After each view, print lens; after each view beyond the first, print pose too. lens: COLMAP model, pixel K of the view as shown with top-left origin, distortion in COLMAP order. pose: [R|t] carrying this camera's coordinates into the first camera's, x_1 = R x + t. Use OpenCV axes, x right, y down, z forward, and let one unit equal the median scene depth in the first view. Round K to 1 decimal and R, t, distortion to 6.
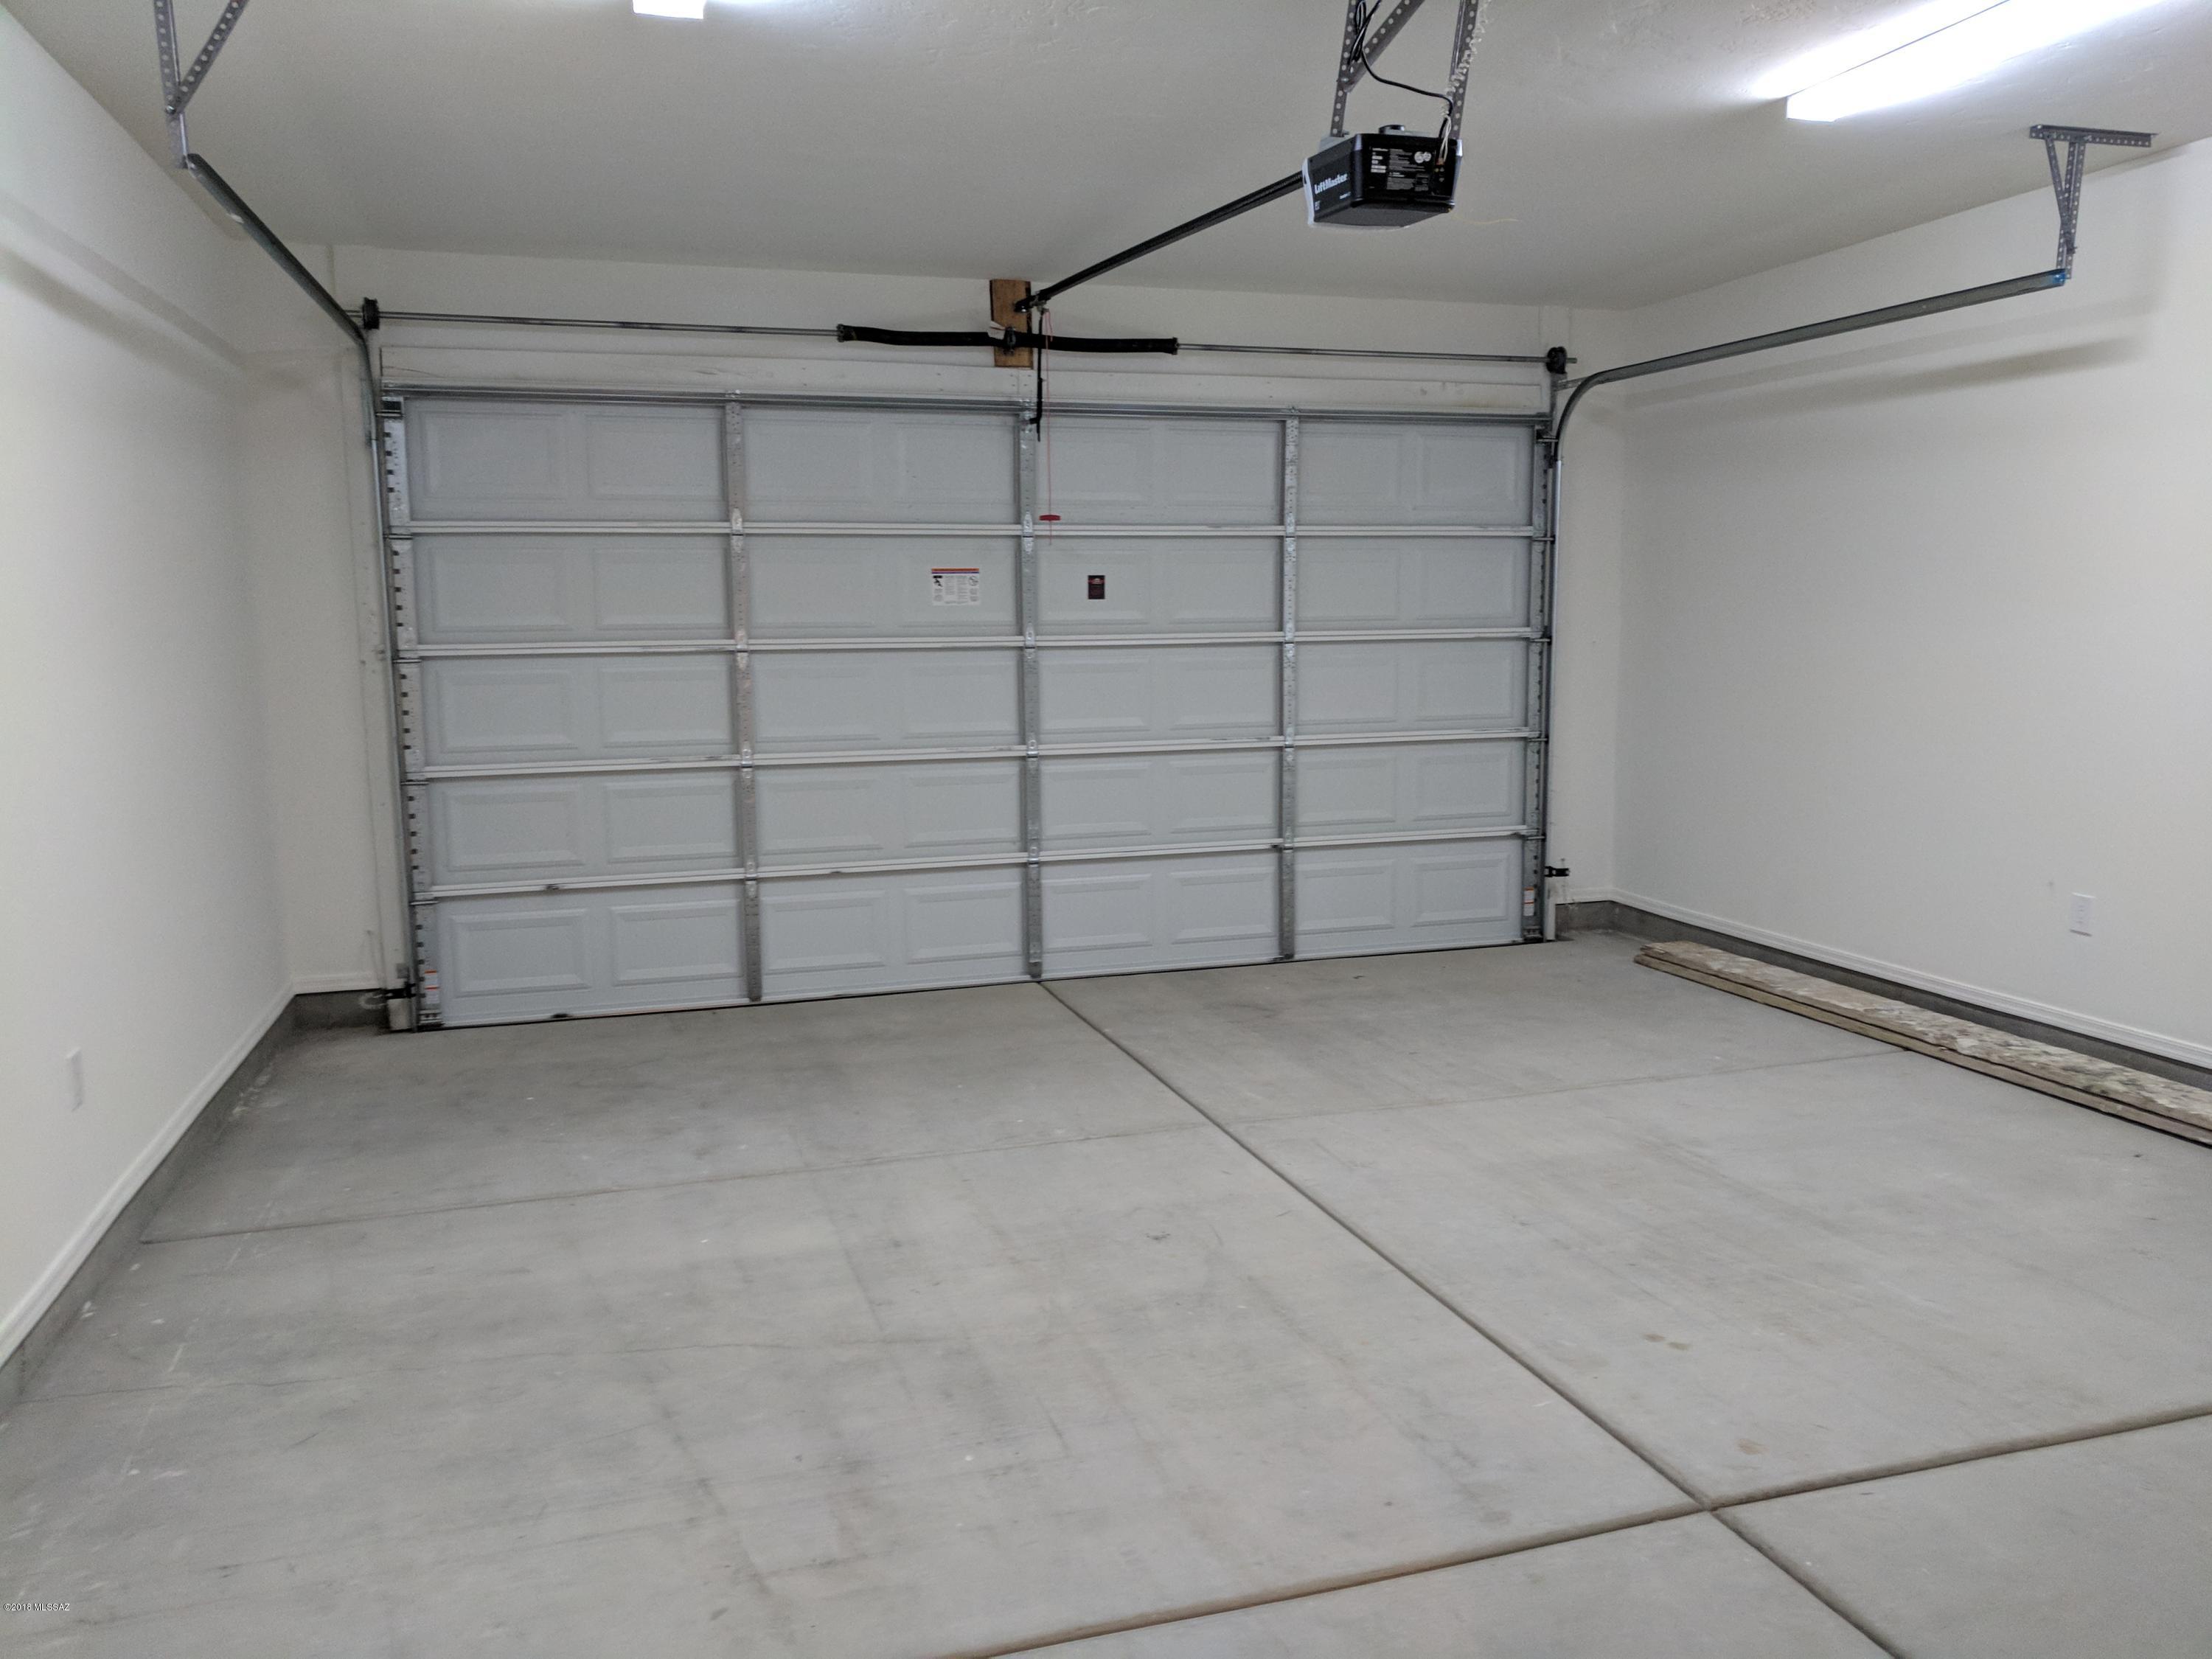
lens RADIAL K [[1654.8, 0, 1110.8], [0, 1654.8, 826.8], [0, 0, 1]] dist [0.004823, -0.003407]
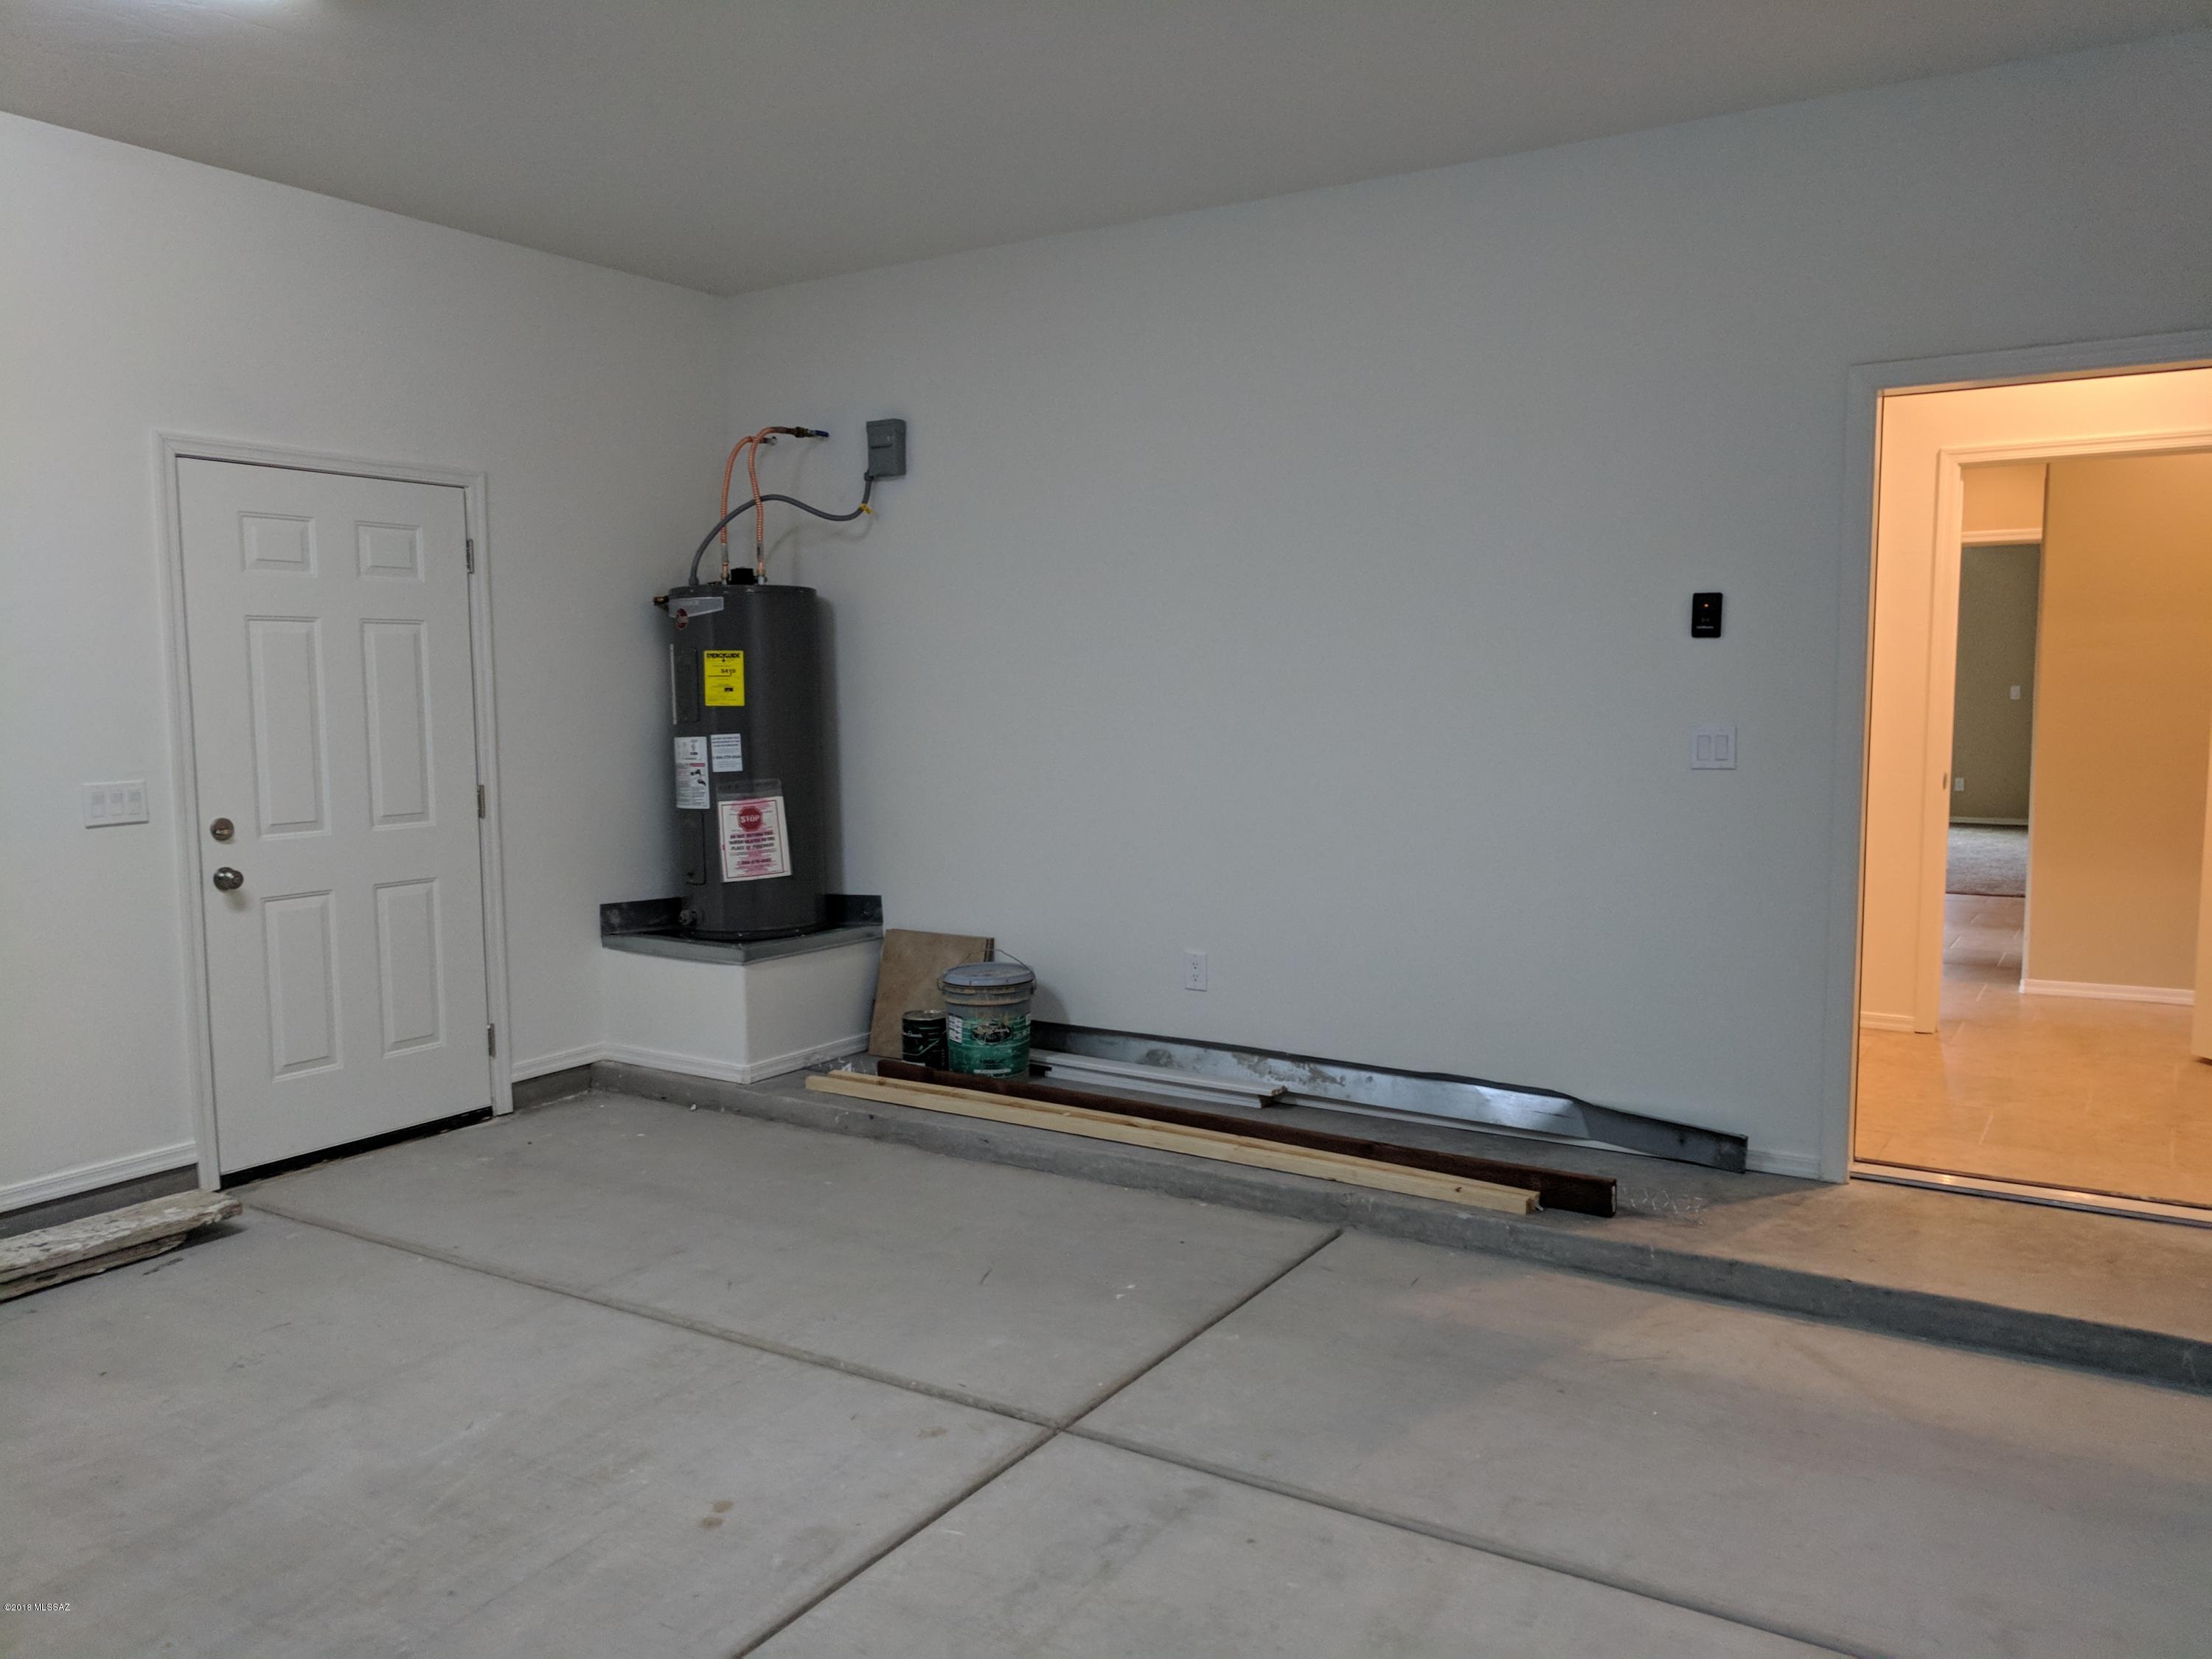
lens RADIAL K [[1654.8, 0, 1110.8], [0, 1654.8, 826.8], [0, 0, 1]] dist [0.004823, -0.003407]
pose [[-0.639988, -0.060319, 0.766014, -0.456836], [0.110305, 0.979376, 0.169278, -0.168039], [-0.760427, 0.192831, -0.620135, 1.412798]]
